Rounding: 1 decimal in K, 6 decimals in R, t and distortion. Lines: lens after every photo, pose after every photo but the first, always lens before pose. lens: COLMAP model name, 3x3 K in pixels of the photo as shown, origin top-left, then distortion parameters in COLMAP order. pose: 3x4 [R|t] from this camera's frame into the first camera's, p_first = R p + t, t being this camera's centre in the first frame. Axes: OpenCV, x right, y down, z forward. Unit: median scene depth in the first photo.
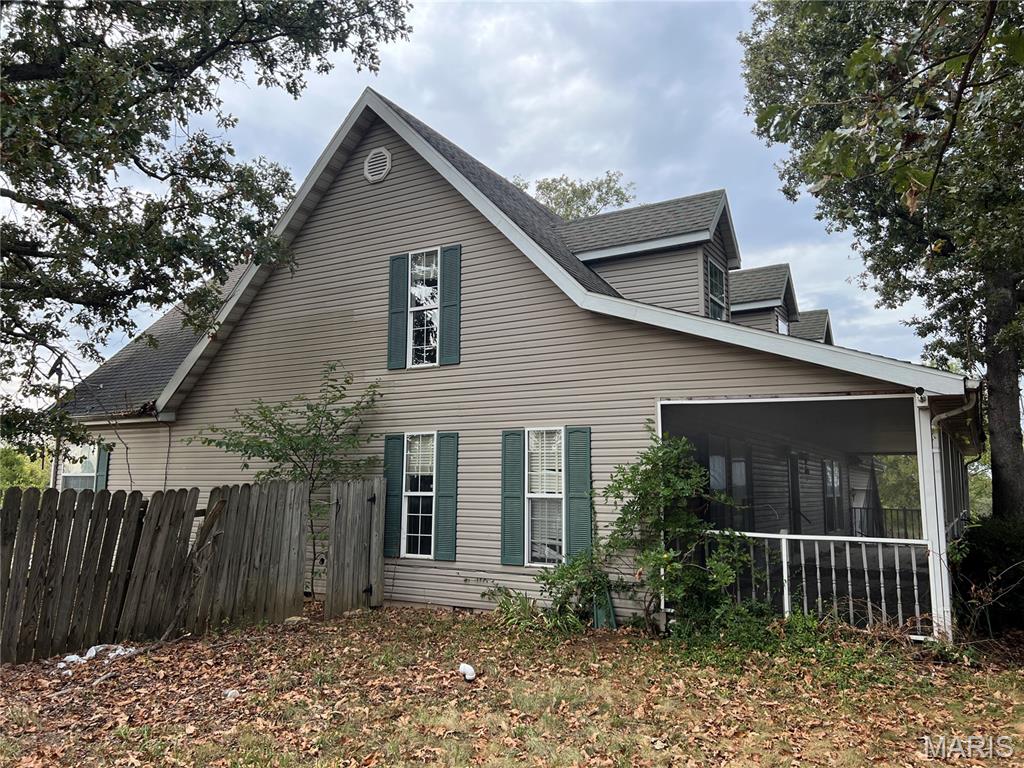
lens RADIAL K [[763.1, 0, 510.0], [0, 763.1, 376.9], [0, 0, 1]] dist [0.068312, -0.076240]
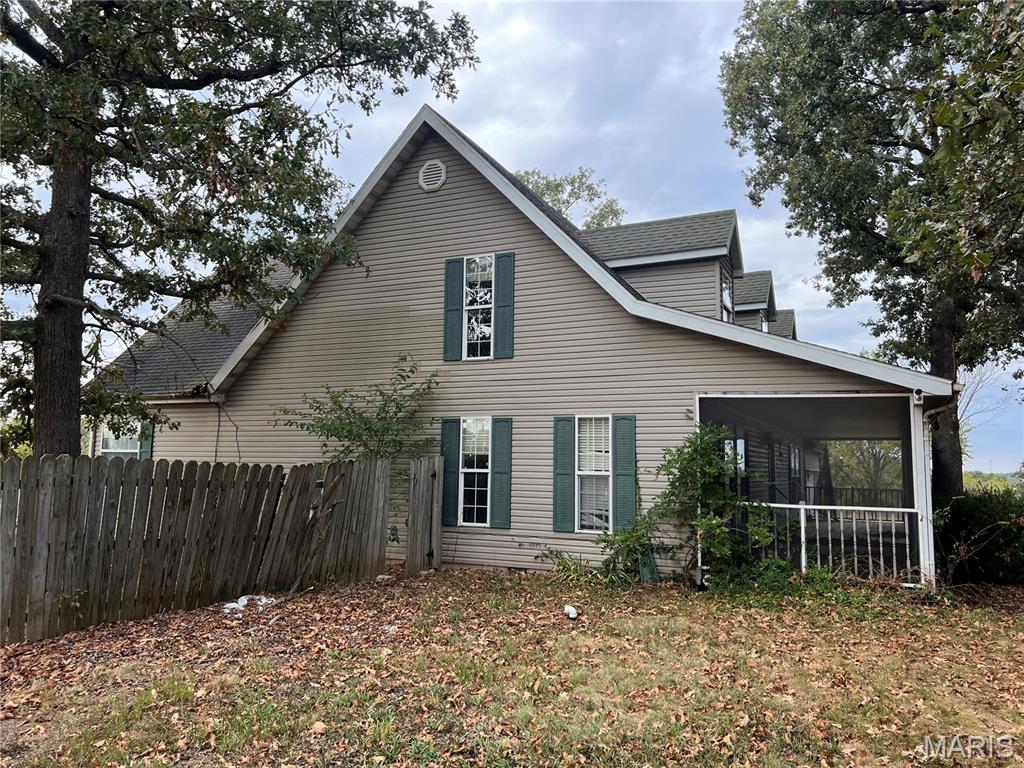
lens RADIAL K [[763.1, 0, 515.6], [0, 763.1, 380.1], [0, 0, 1]] dist [0.068312, -0.076240]
pose [[0.995497, 0.017969, 0.093070, -0.166684], [-0.020679, 0.999388, 0.028230, -0.015584], [-0.092506, -0.030028, 0.995259, -0.135723]]
